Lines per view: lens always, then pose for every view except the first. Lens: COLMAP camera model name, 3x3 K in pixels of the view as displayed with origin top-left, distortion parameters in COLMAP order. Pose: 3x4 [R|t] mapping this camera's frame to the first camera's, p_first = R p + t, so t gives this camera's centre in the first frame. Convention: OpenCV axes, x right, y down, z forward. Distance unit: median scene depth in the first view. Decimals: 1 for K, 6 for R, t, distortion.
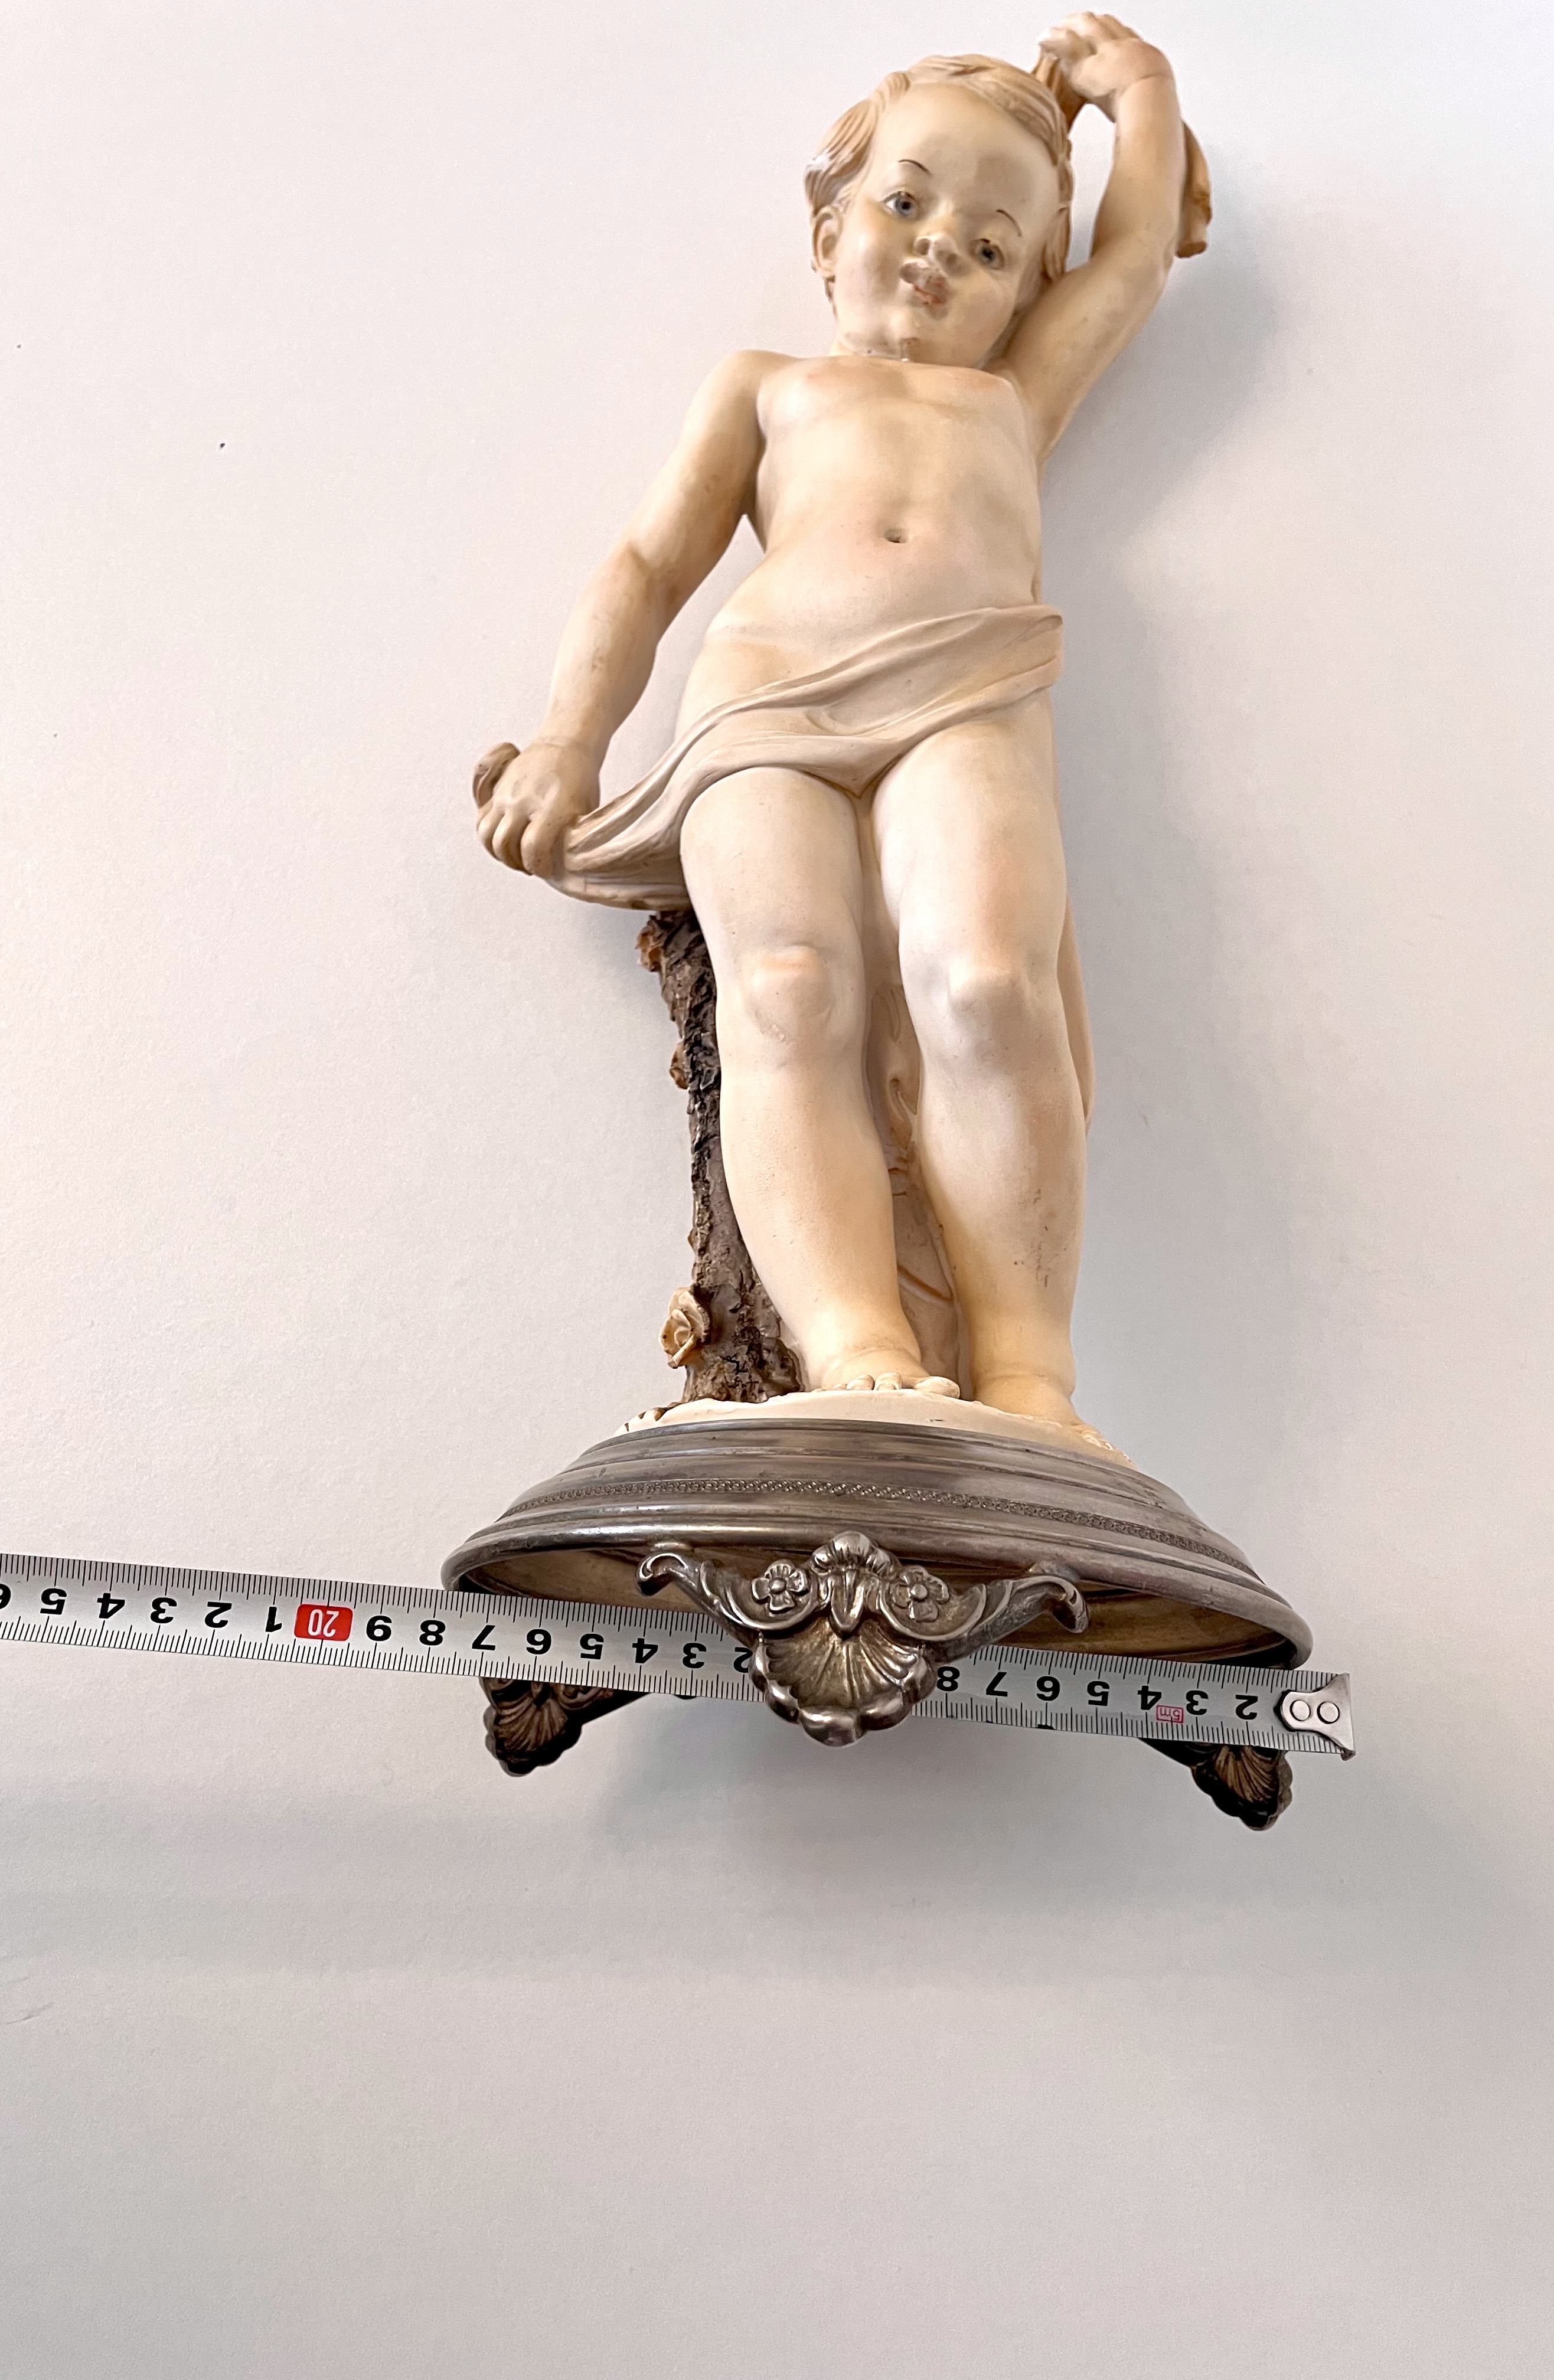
lens RADIAL K [[1874.0, 0, 782.5], [0, 1874.0, 1164.5], [0, 0, 1]] dist [0.078196, -0.155682]
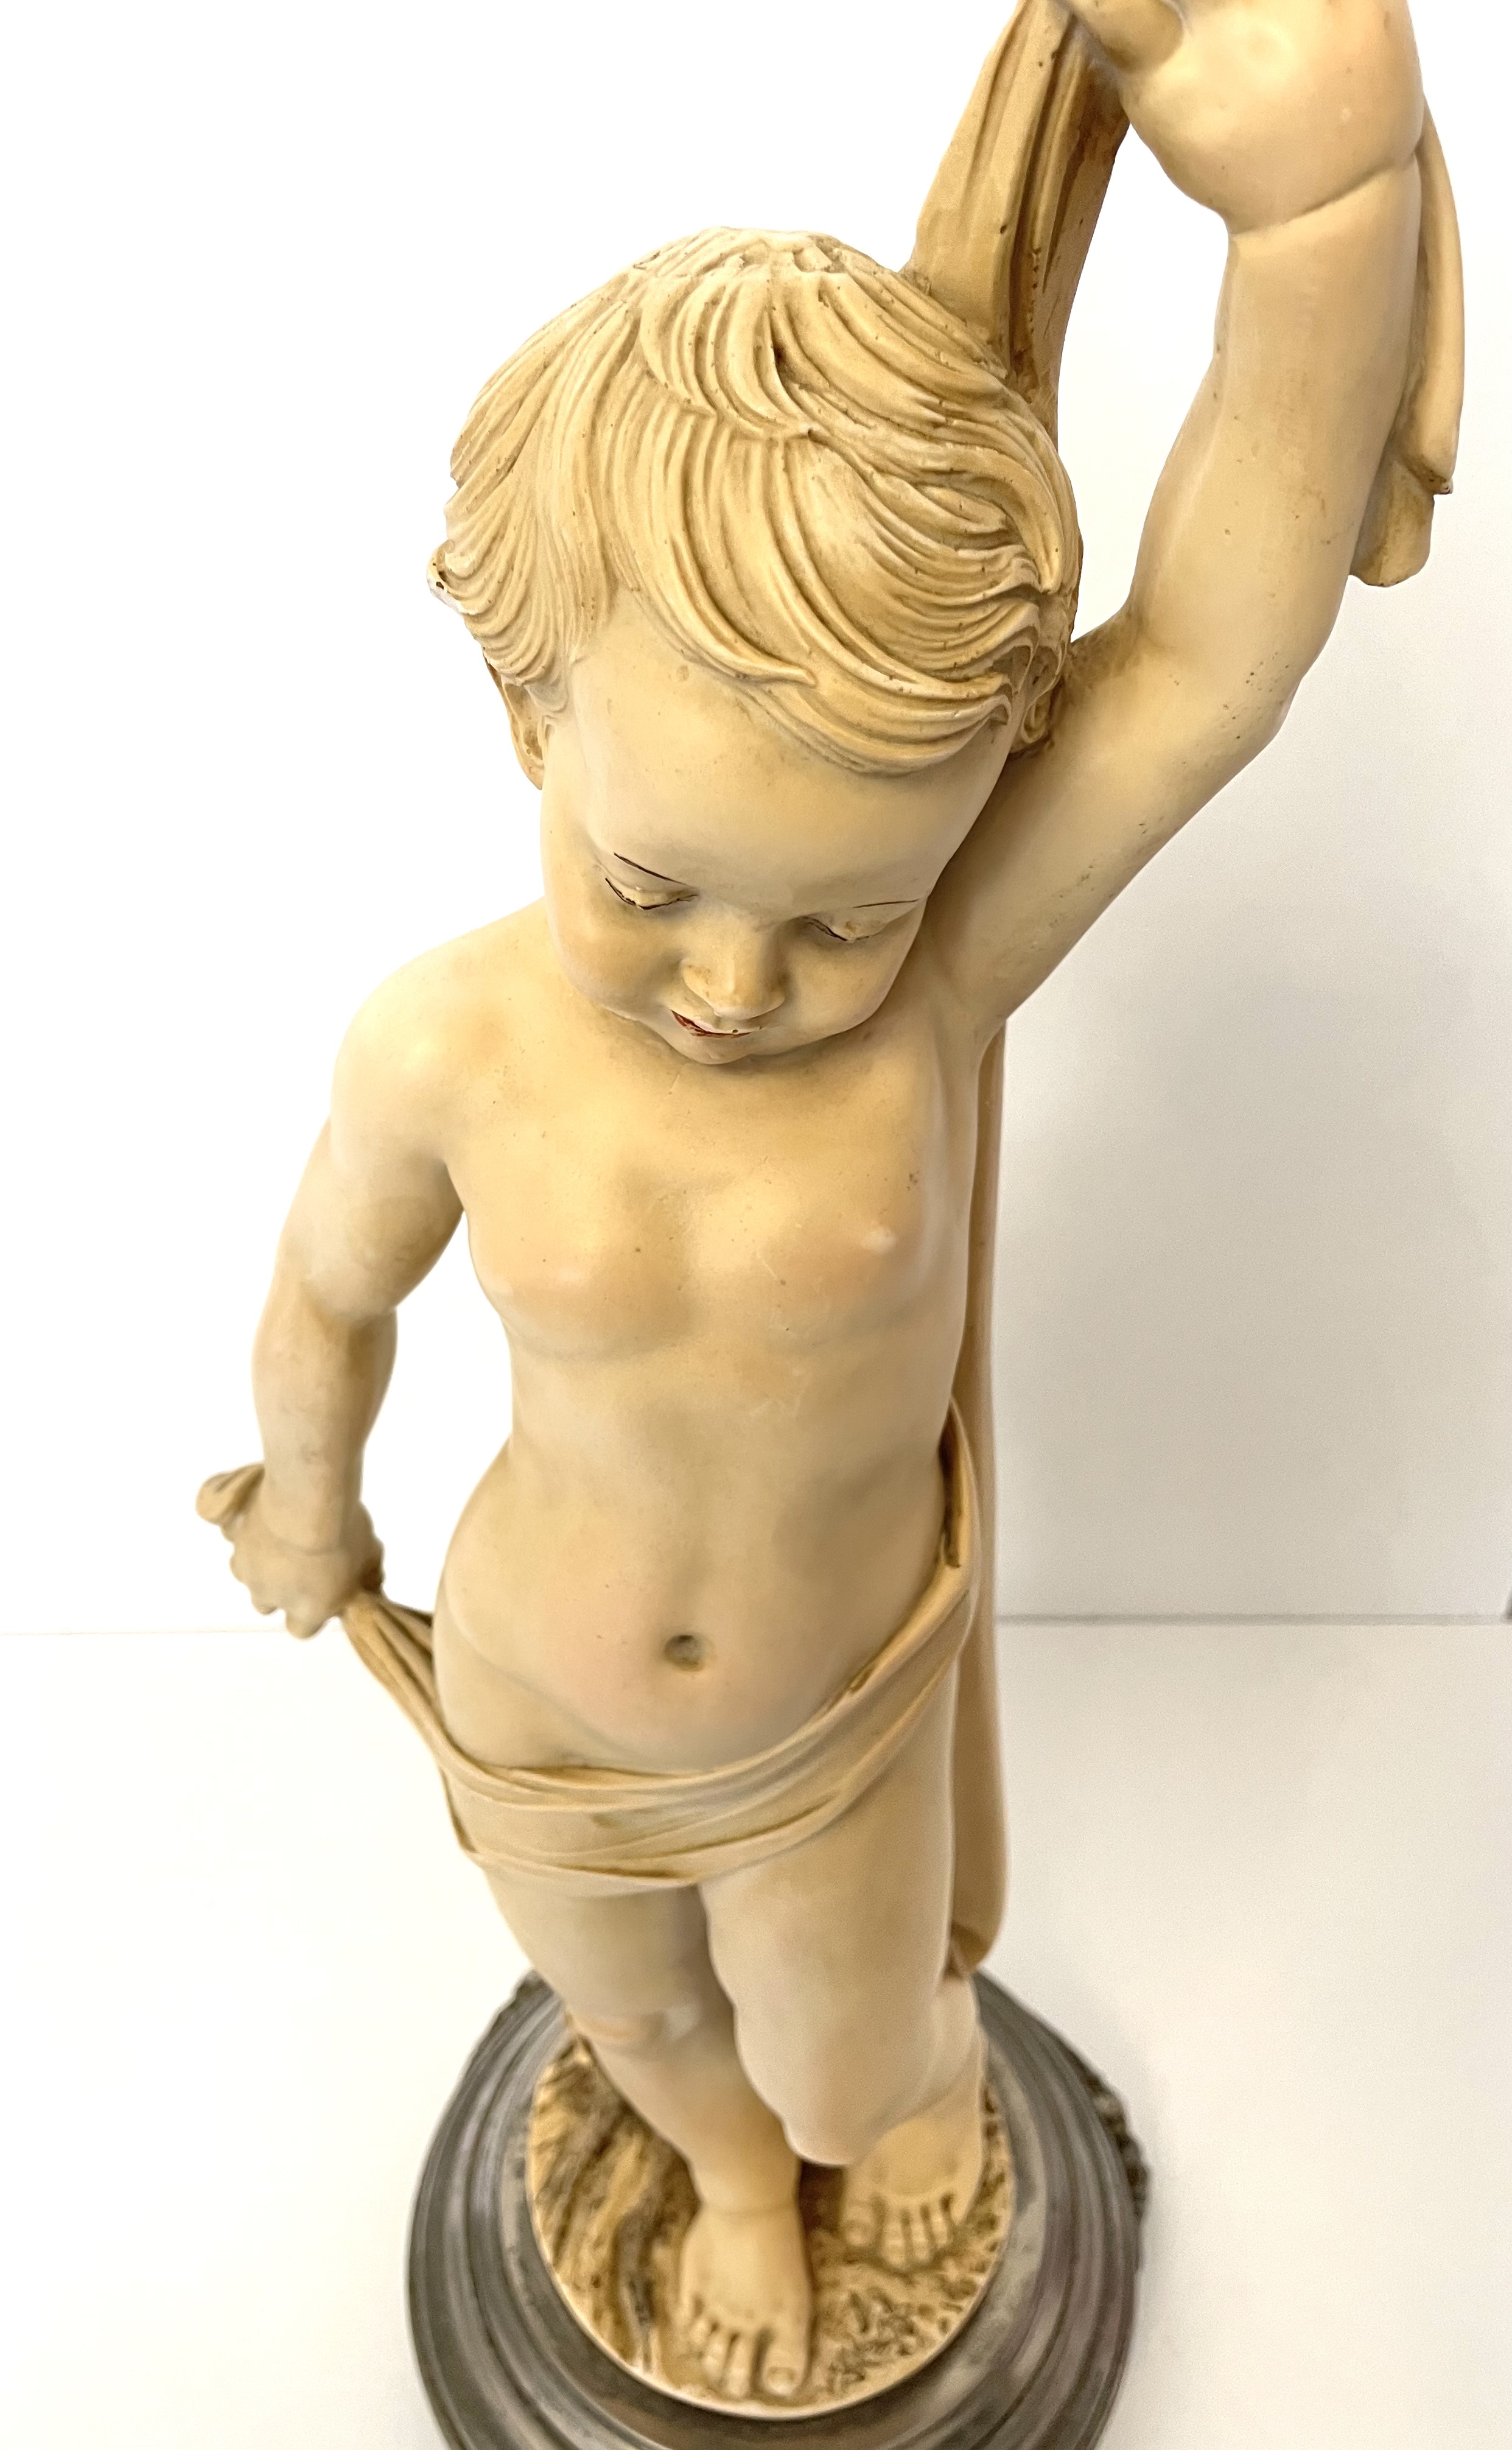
lens RADIAL K [[1917.7, 0, 756.0], [0, 1917.7, 1225.0], [0, 0, 1]] dist [0.090659, -0.231230]
pose [[0.988263, 0.017557, -0.151752, 0.181281], [0.120345, 0.522397, 0.844167, -0.959792], [0.094096, -0.852521, 0.514153, 0.791194]]
